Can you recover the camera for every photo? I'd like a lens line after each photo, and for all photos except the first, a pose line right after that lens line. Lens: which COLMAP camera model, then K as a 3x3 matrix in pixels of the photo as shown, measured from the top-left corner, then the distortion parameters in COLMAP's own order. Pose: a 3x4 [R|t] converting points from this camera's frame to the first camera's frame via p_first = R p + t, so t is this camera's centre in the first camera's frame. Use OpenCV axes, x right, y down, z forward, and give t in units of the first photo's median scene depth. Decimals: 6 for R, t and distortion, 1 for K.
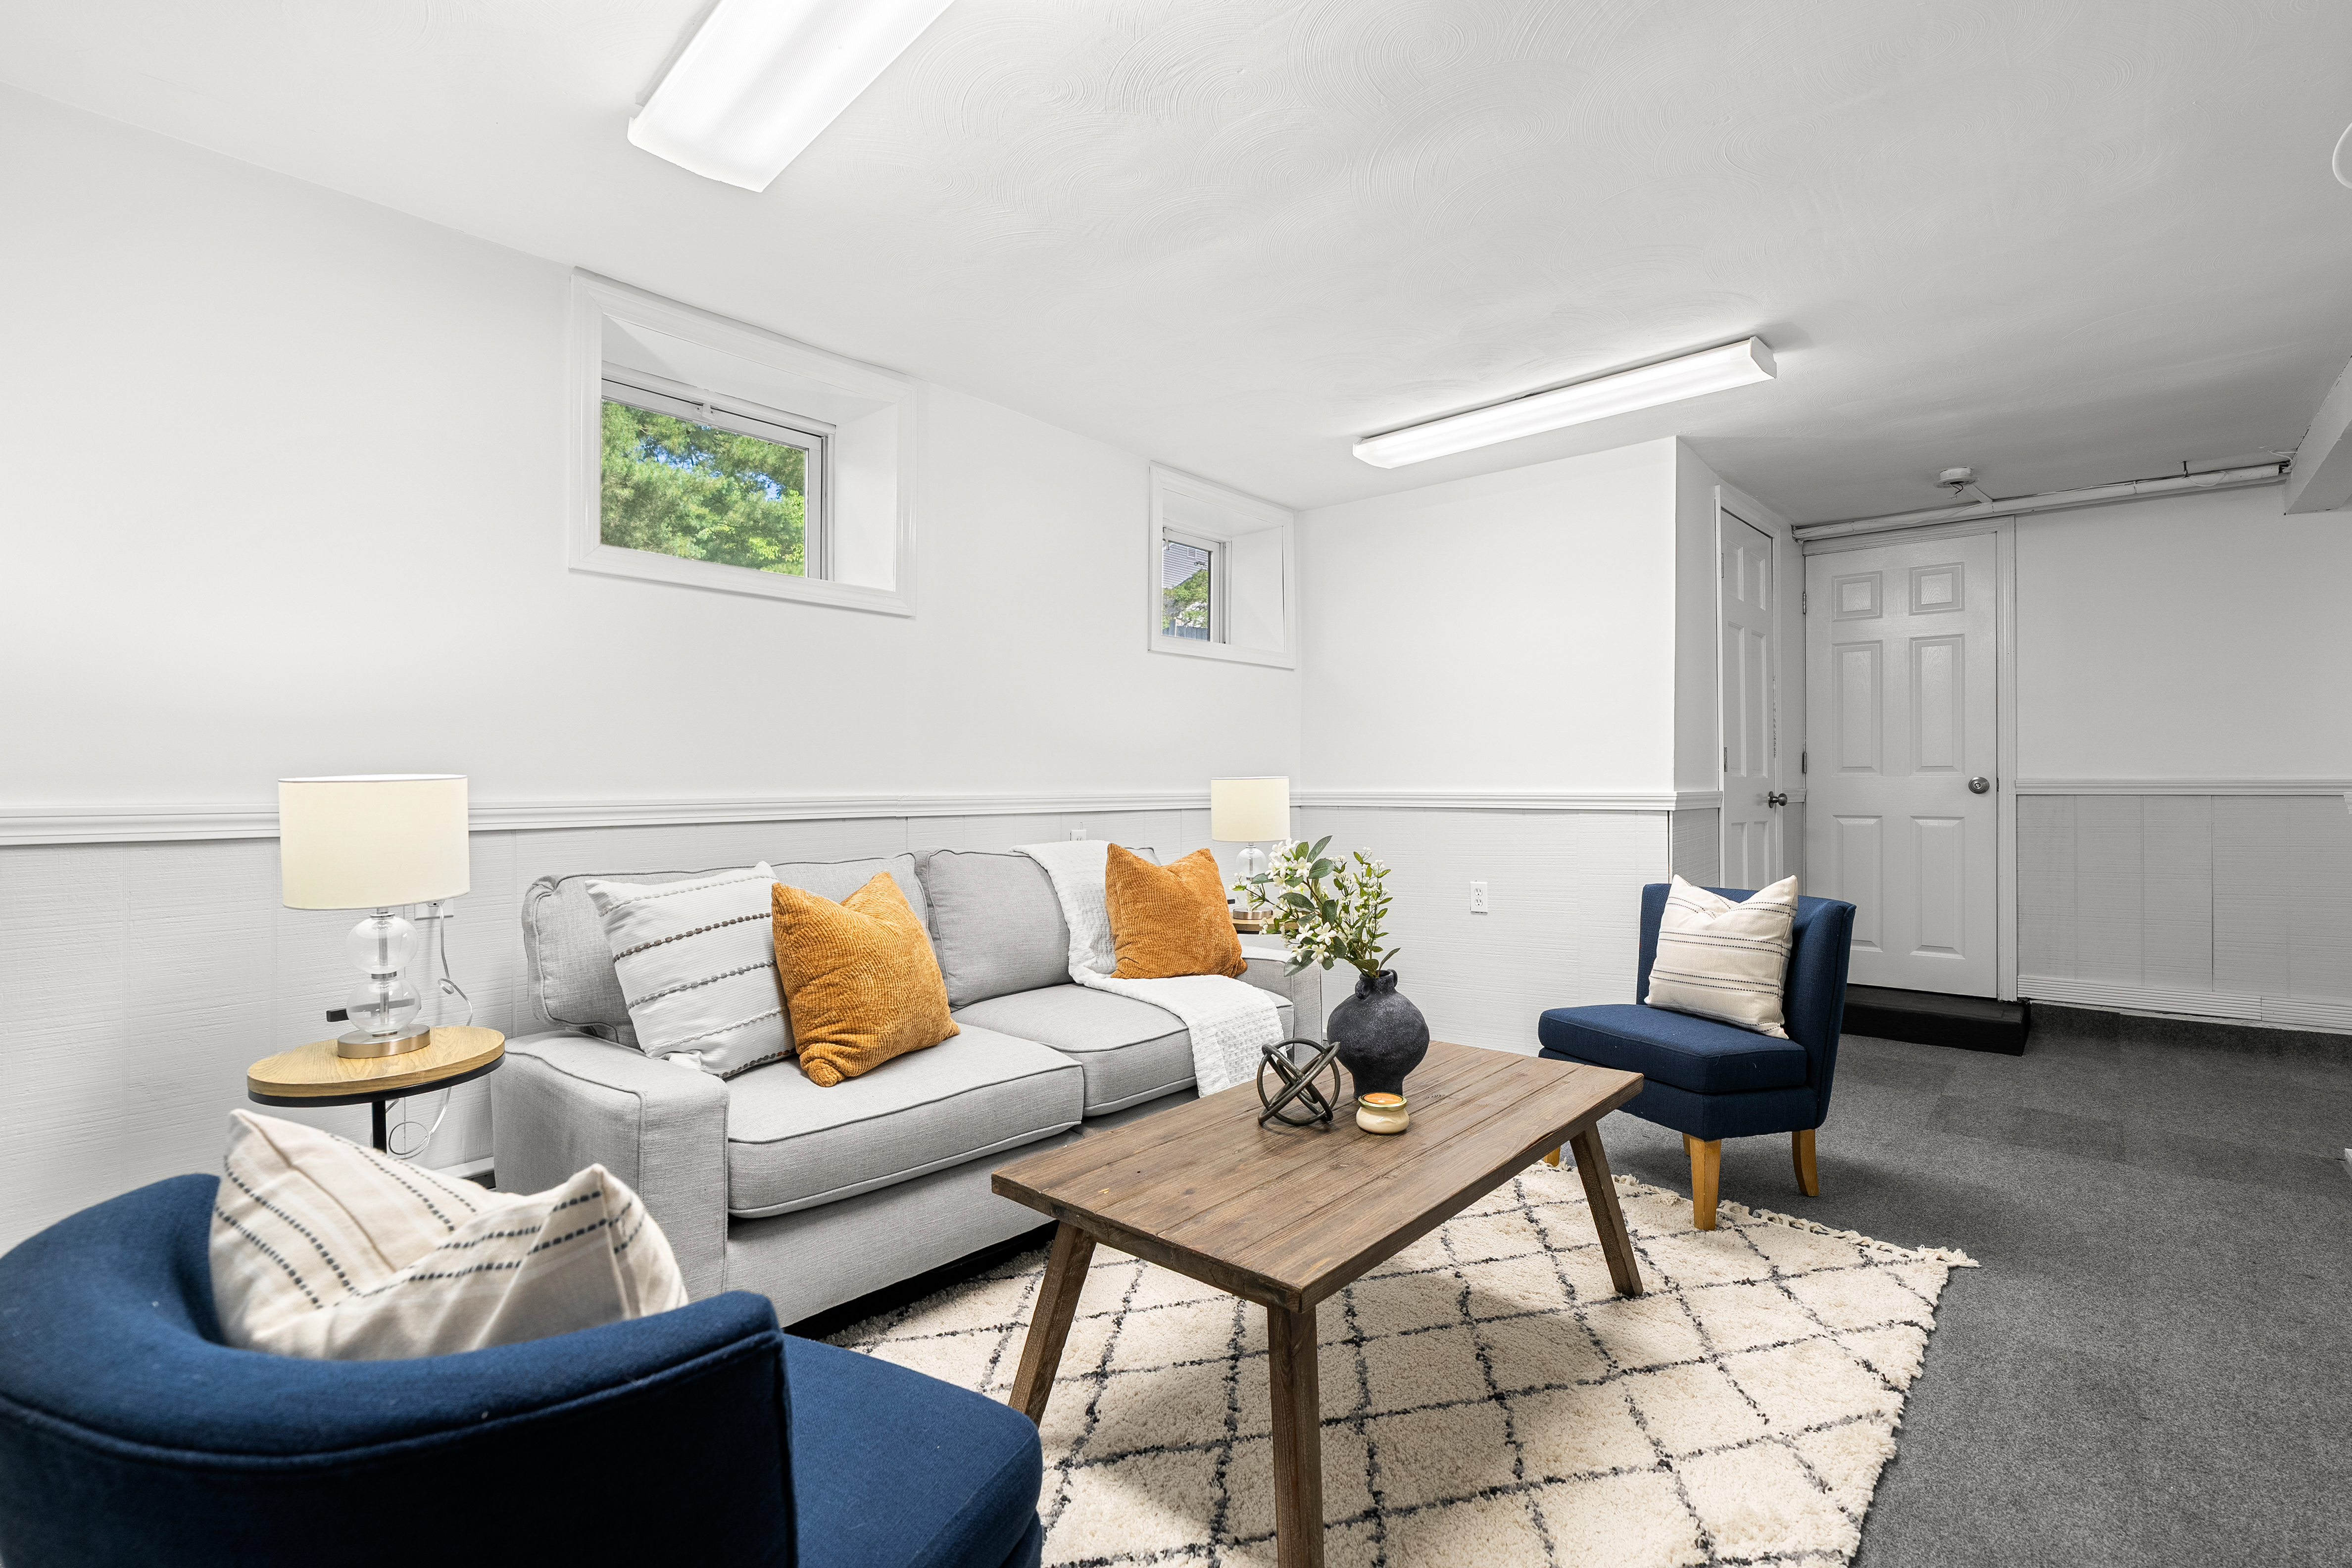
lens RADIAL K [[1074.4, 0, 1182.8], [0, 1074.4, 773.5], [0, 0, 1]] dist [-0.001874, 0.000354]
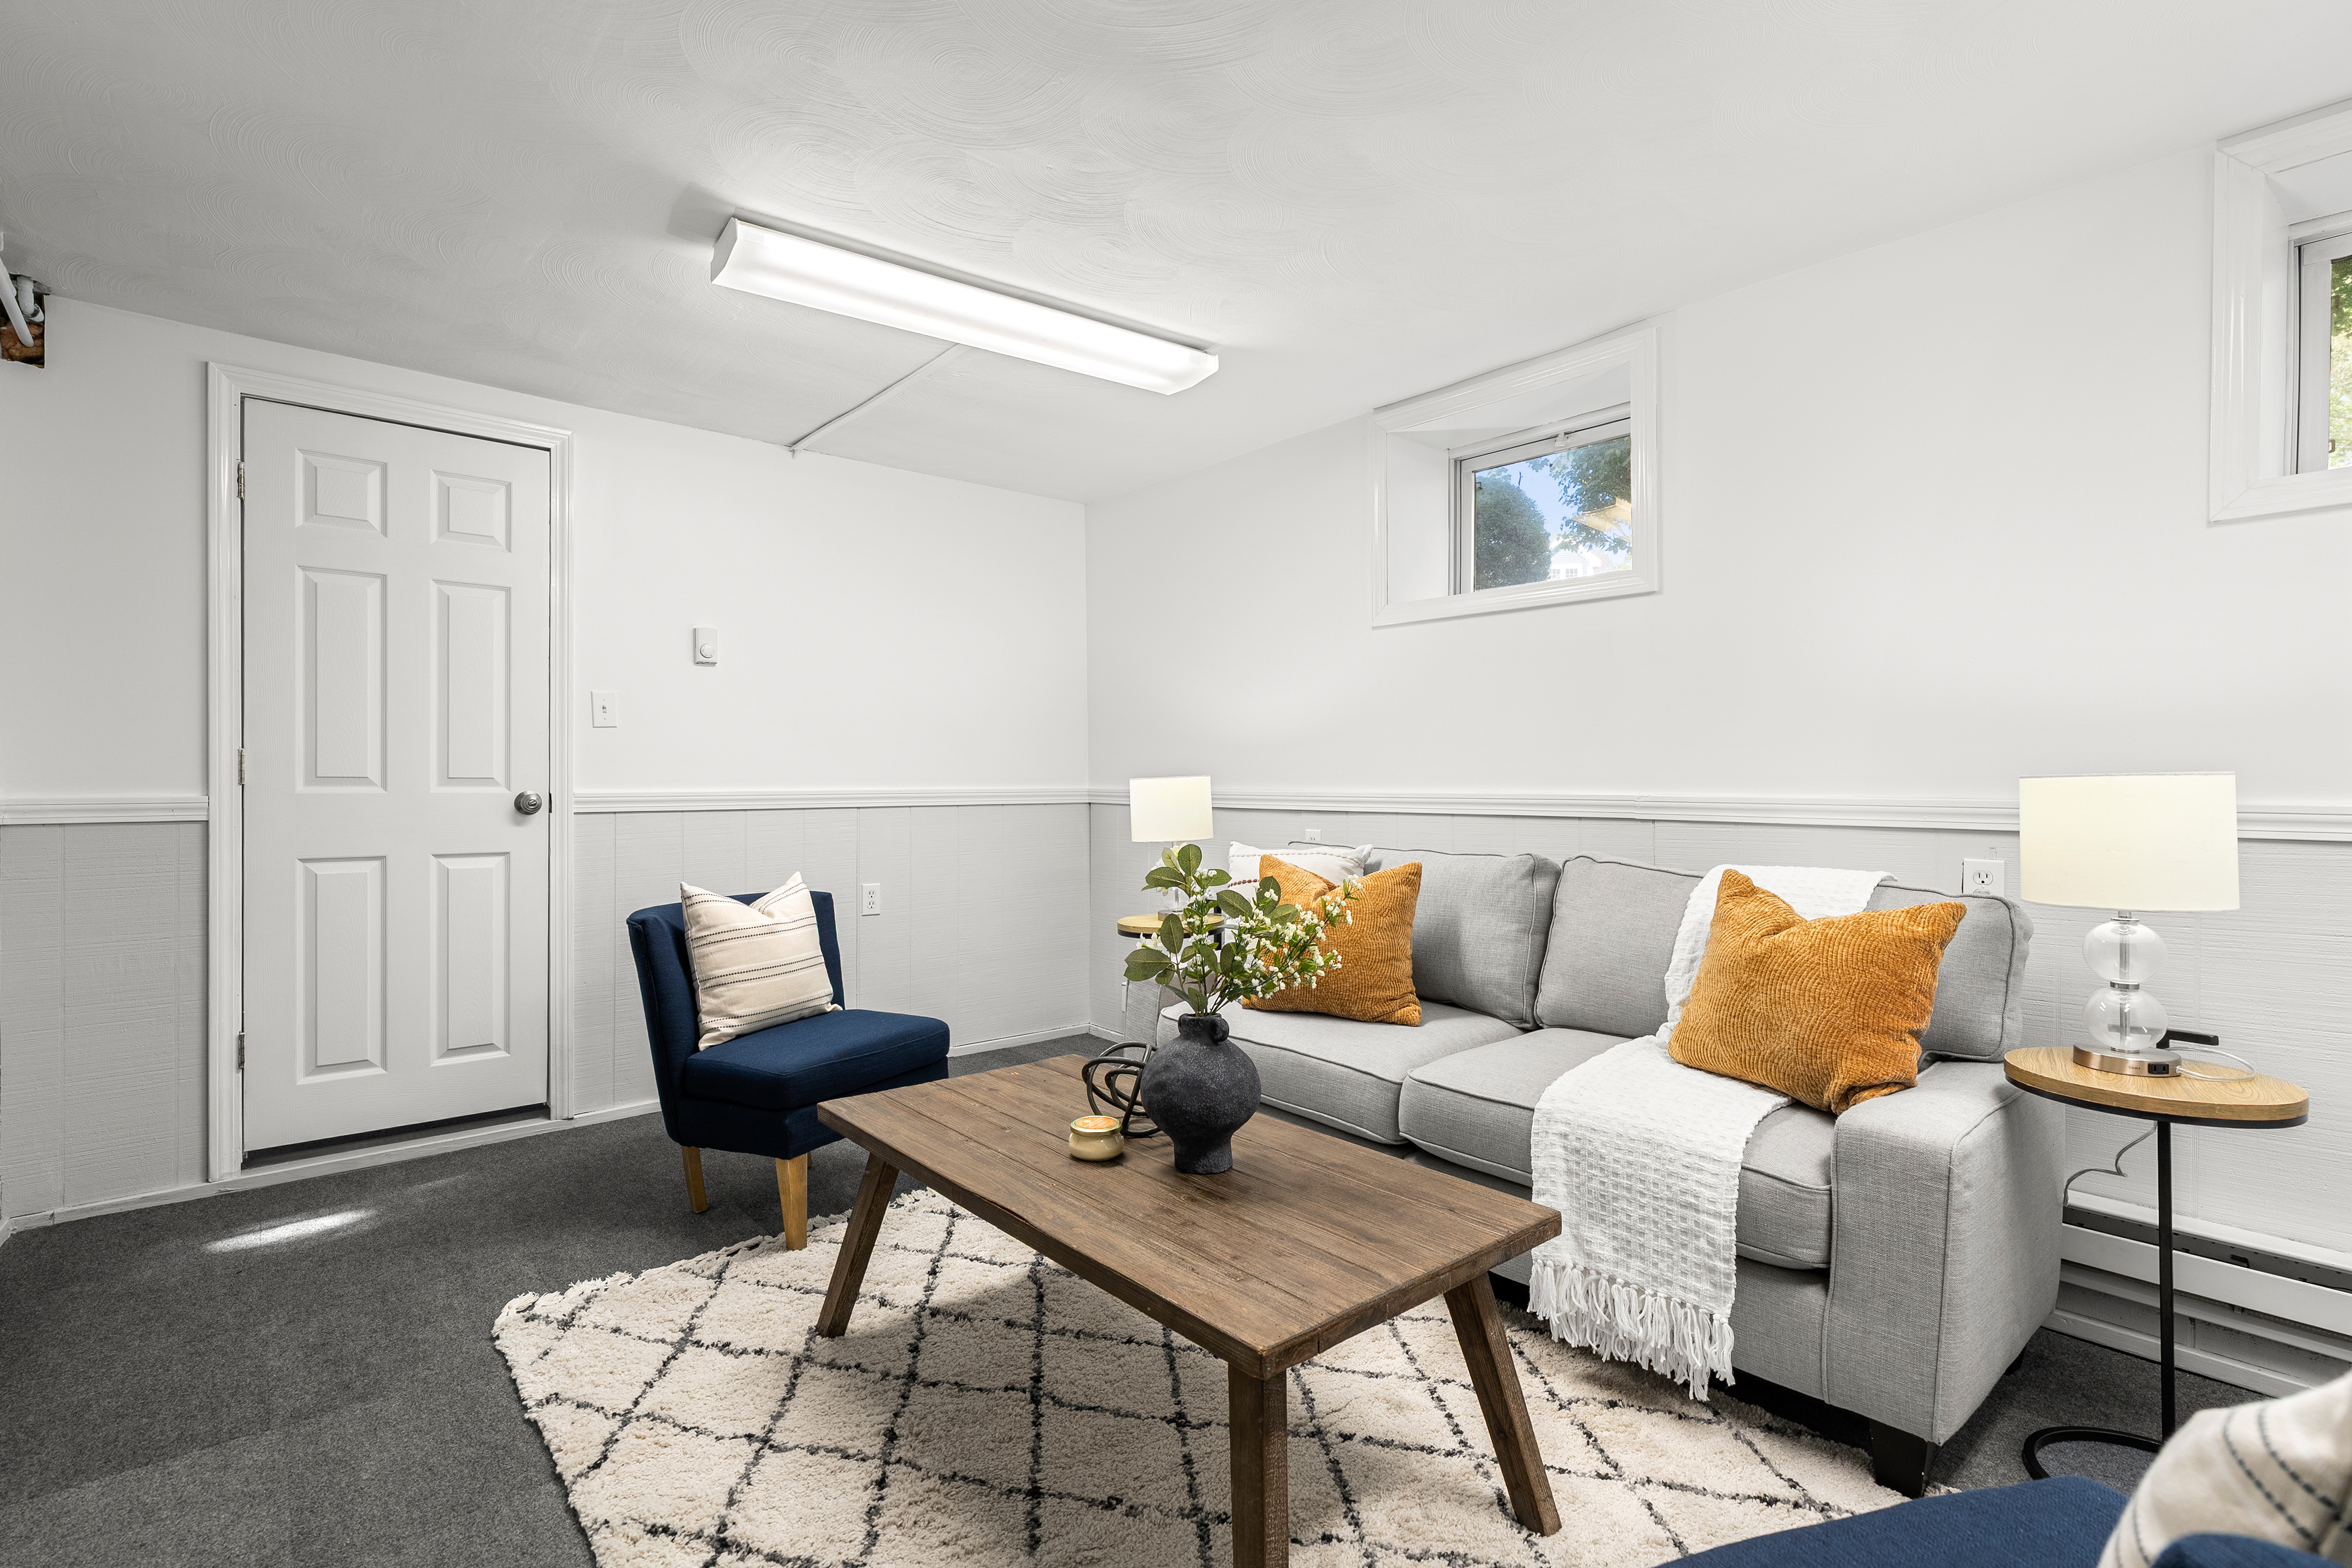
lens RADIAL K [[1074.4, 0, 1182.8], [0, 1074.4, 773.5], [0, 0, 1]] dist [-0.001874, 0.000354]
pose [[-0.130872, -0.000234, -0.991399, 0.838440], [0.006129, 0.999981, -0.001045, -0.000220], [0.991380, -0.006213, -0.130868, 0.910521]]
